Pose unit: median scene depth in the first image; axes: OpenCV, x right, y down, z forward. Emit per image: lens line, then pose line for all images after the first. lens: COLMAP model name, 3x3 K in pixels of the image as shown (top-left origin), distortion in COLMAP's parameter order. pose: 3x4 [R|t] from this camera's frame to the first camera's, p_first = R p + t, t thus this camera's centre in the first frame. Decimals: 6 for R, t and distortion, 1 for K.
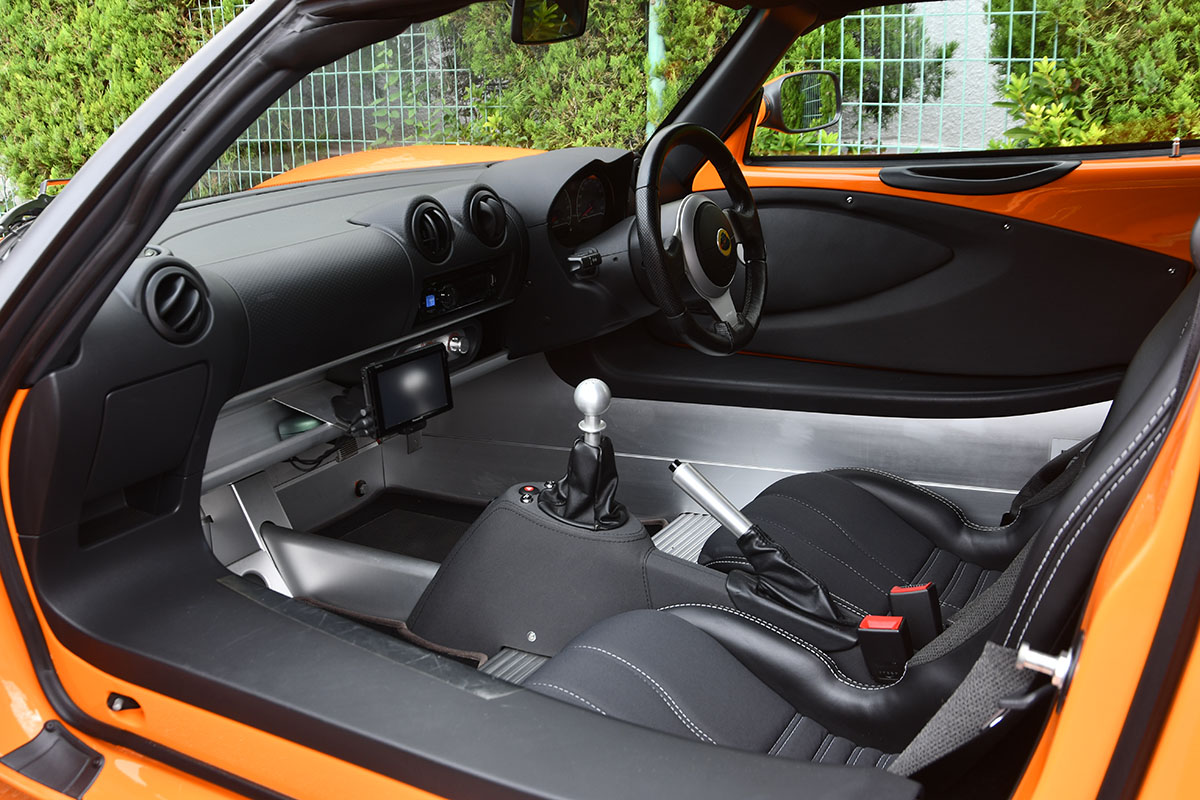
lens RADIAL K [[1232.7, 0, 600.0], [0, 1232.7, 400.0], [0, 0, 1]] dist [-0.102736, 0.044760]
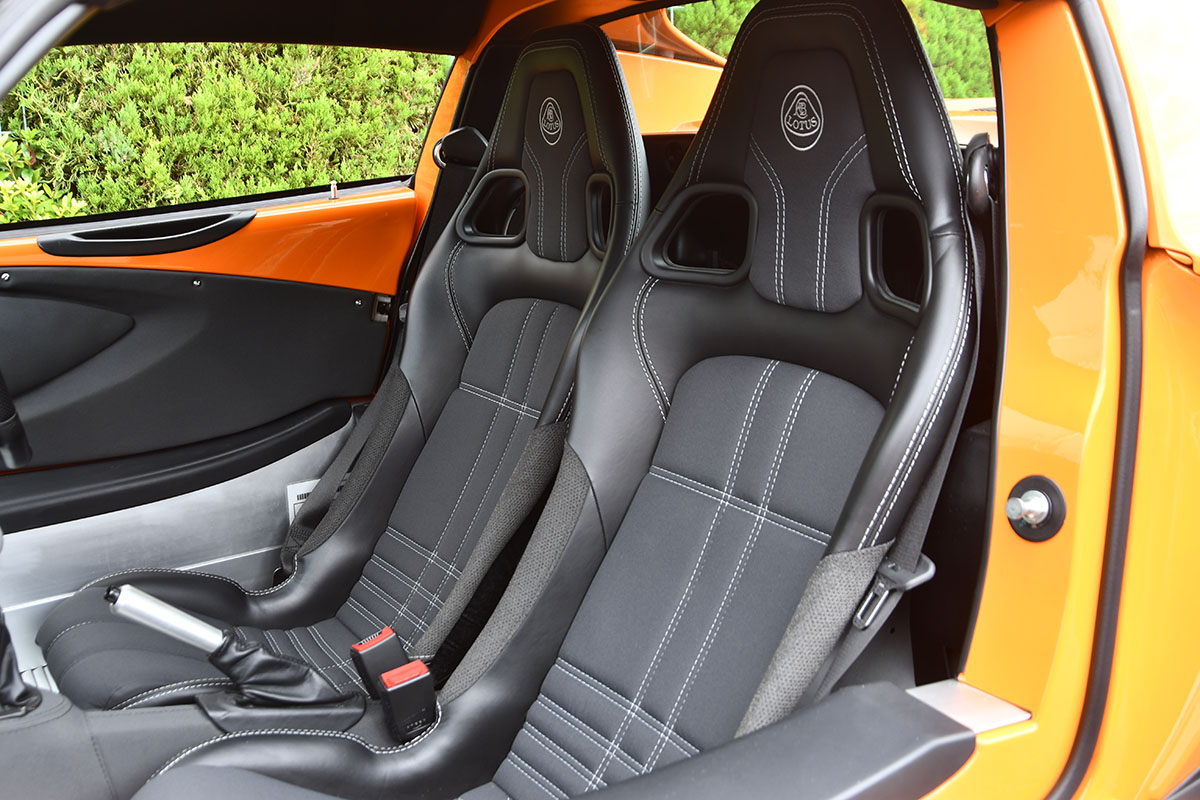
lens RADIAL K [[1232.7, 0, 600.0], [0, 1232.7, 400.0], [0, 0, 1]] dist [-0.102736, 0.044760]
pose [[0.493919, -0.167350, 0.853251, -0.326042], [0.239768, 0.969471, 0.051350, -0.025100], [-0.835796, 0.179220, 0.518966, 0.239897]]
